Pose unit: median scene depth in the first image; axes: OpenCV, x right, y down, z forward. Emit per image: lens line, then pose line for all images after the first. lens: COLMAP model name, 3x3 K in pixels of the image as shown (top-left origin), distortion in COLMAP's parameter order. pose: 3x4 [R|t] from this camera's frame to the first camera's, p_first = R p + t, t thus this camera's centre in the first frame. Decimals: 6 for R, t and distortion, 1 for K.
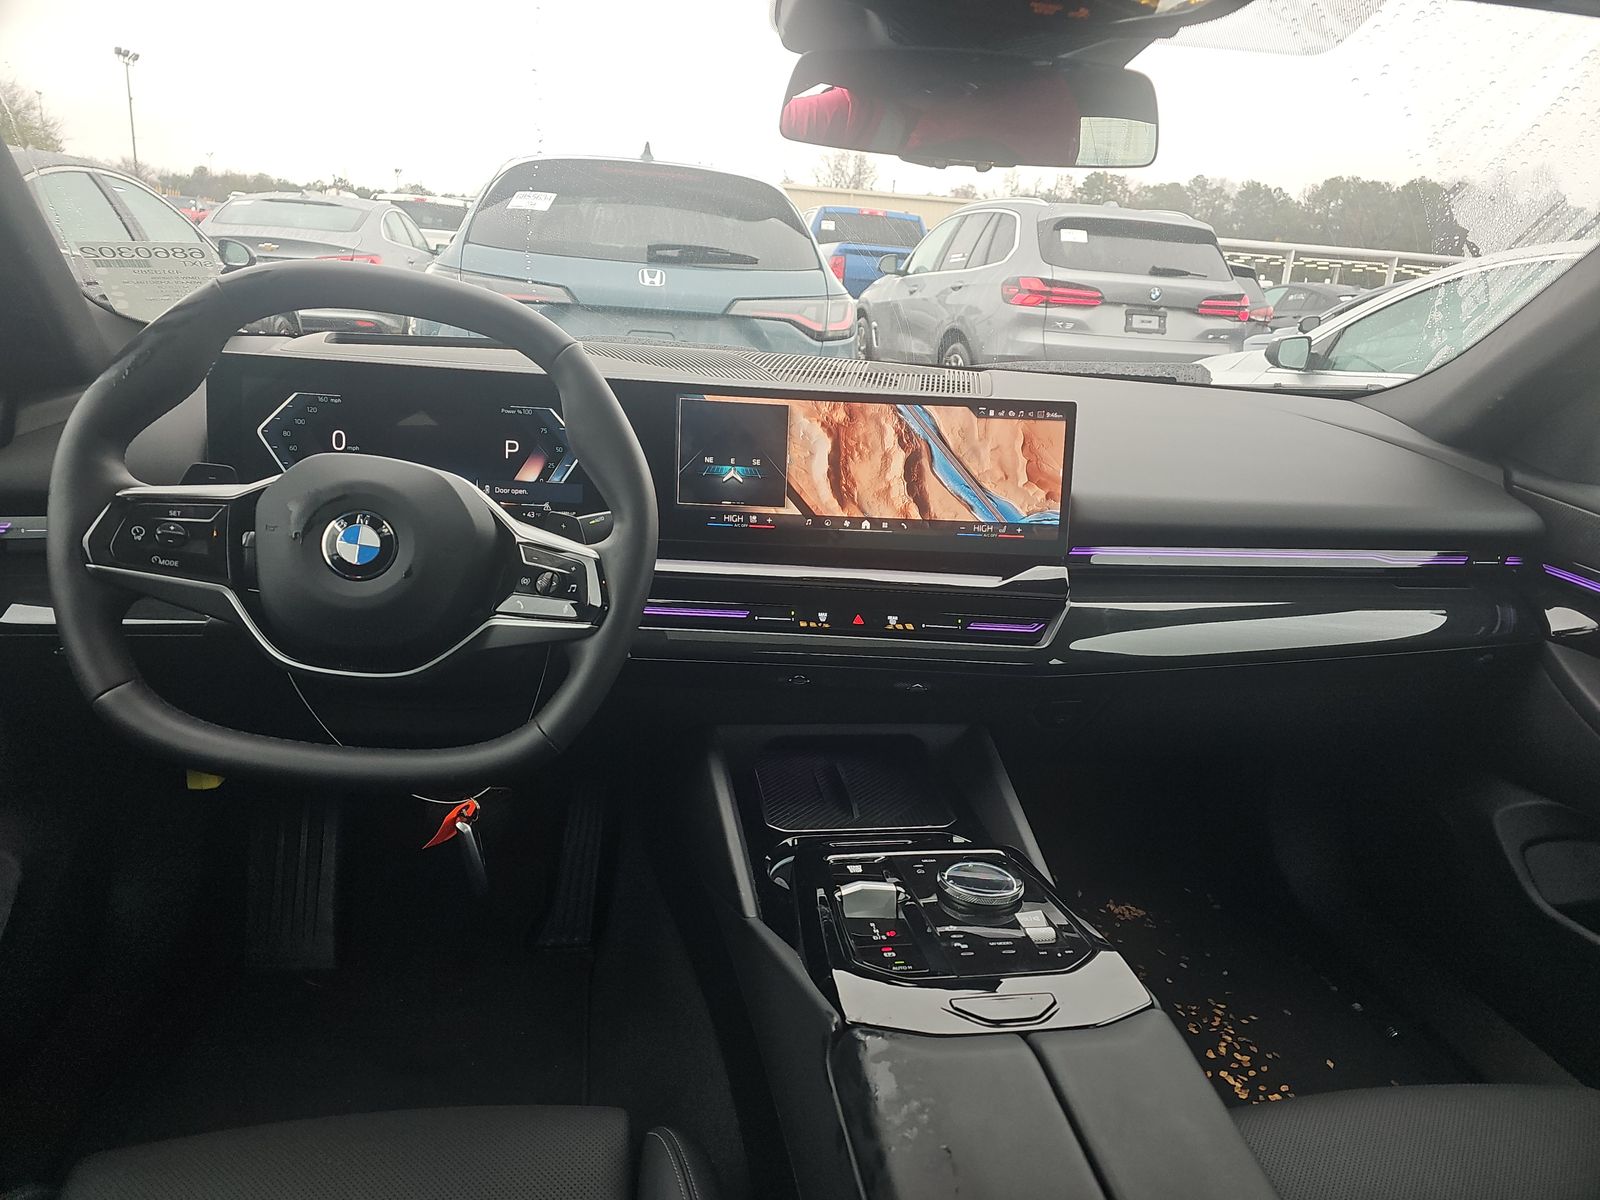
lens RADIAL K [[1028.4, 0, 799.5], [0, 1028.4, 623.4], [0, 0, 1]] dist [0.129043, -0.200282]
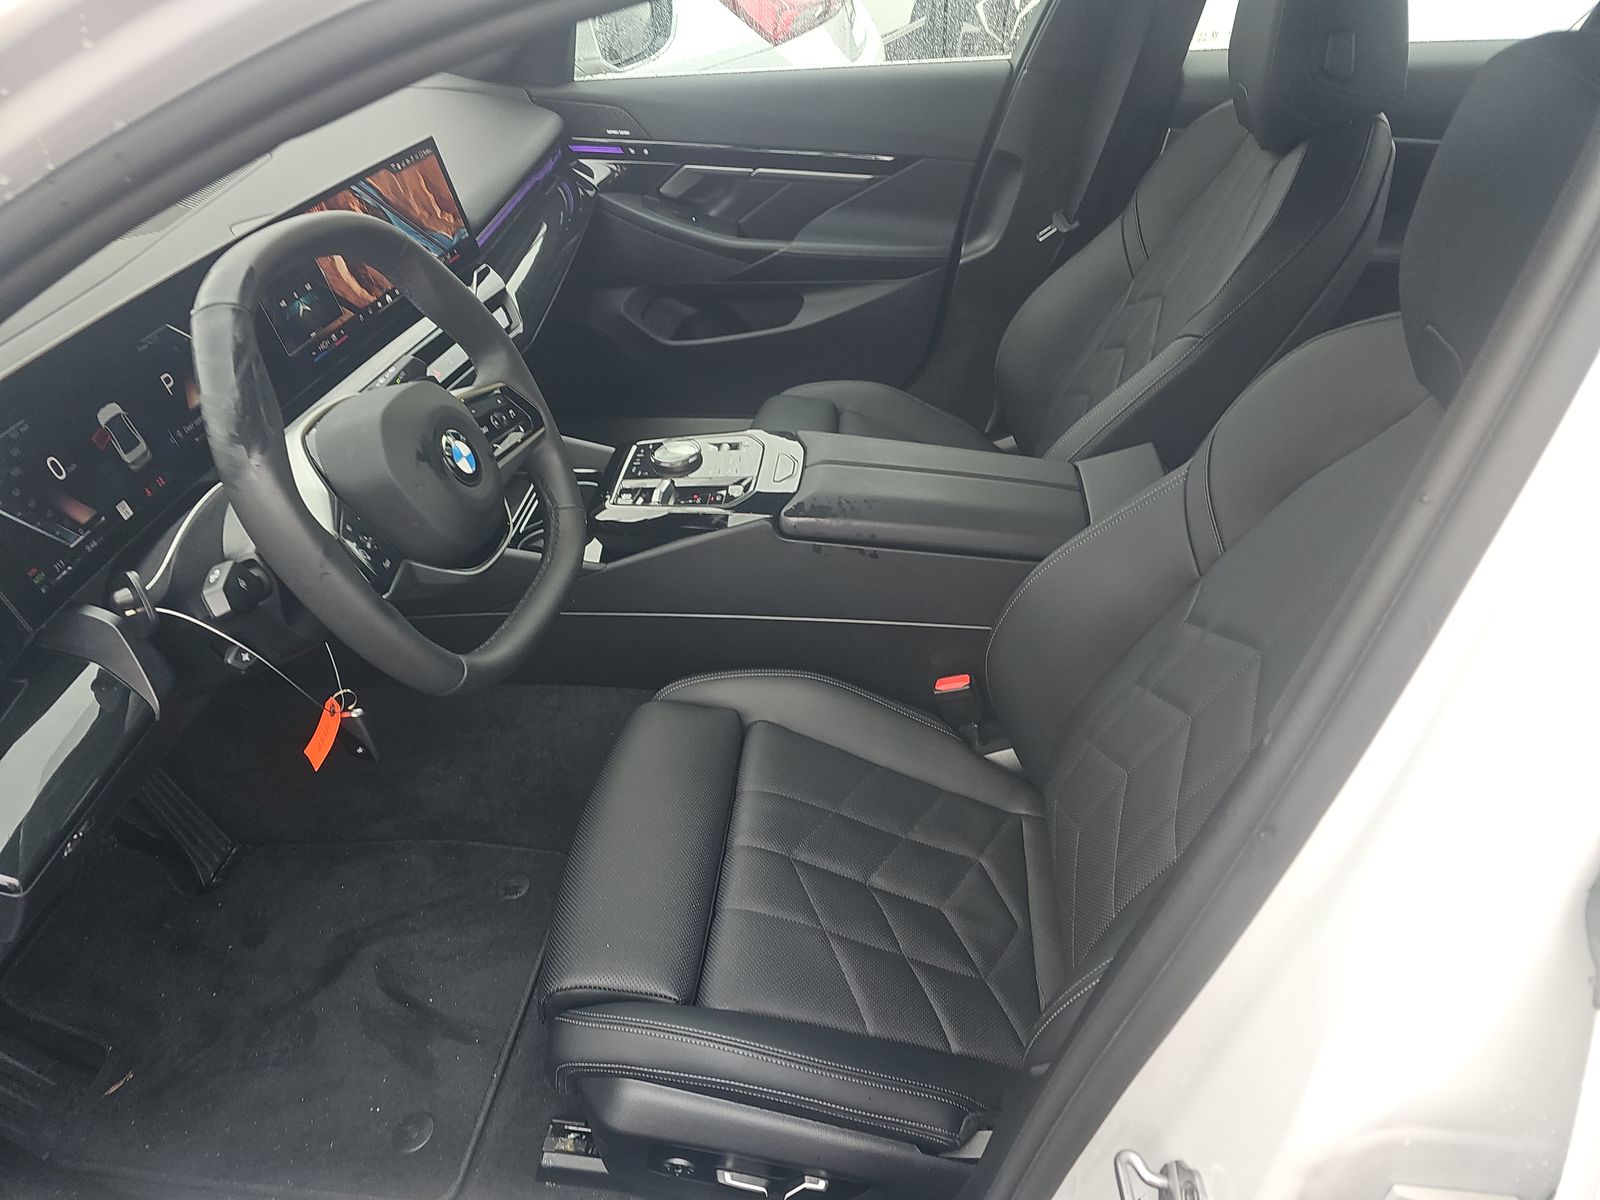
lens RADIAL K [[1069.9, 0, 800.5], [0, 1069.9, 633.3], [0, 0, 1]] dist [0.003811, -0.006457]
pose [[0.255845, -0.650142, 0.715443, -0.930451], [0.334247, 0.753922, 0.565581, -0.340370], [-0.907096, 0.094434, 0.410195, 0.121671]]
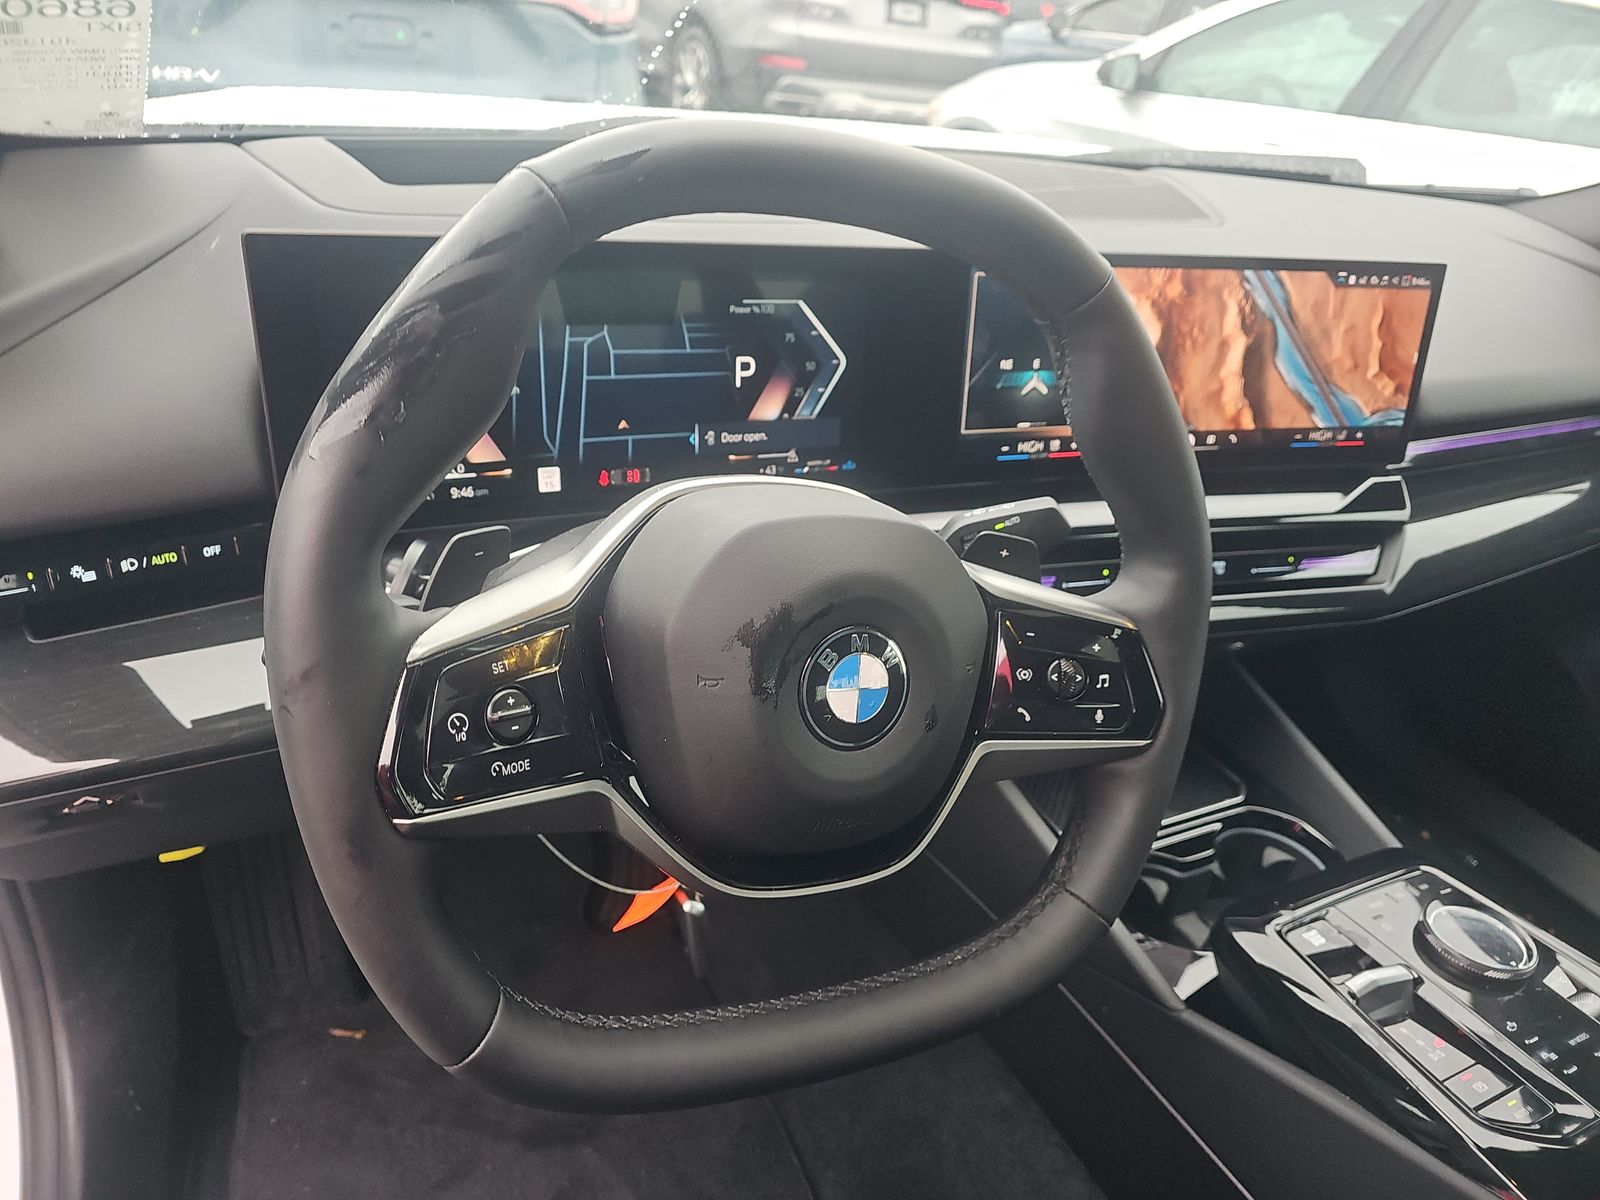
lens RADIAL K [[1069.9, 0, 800.5], [0, 1069.9, 633.3], [0, 0, 1]] dist [0.003811, -0.006457]
pose [[0.957894, -0.115678, 0.262788, -0.418665], [0.043080, 0.962792, 0.266787, -0.180352], [-0.283872, -0.244232, 0.927236, 0.342877]]
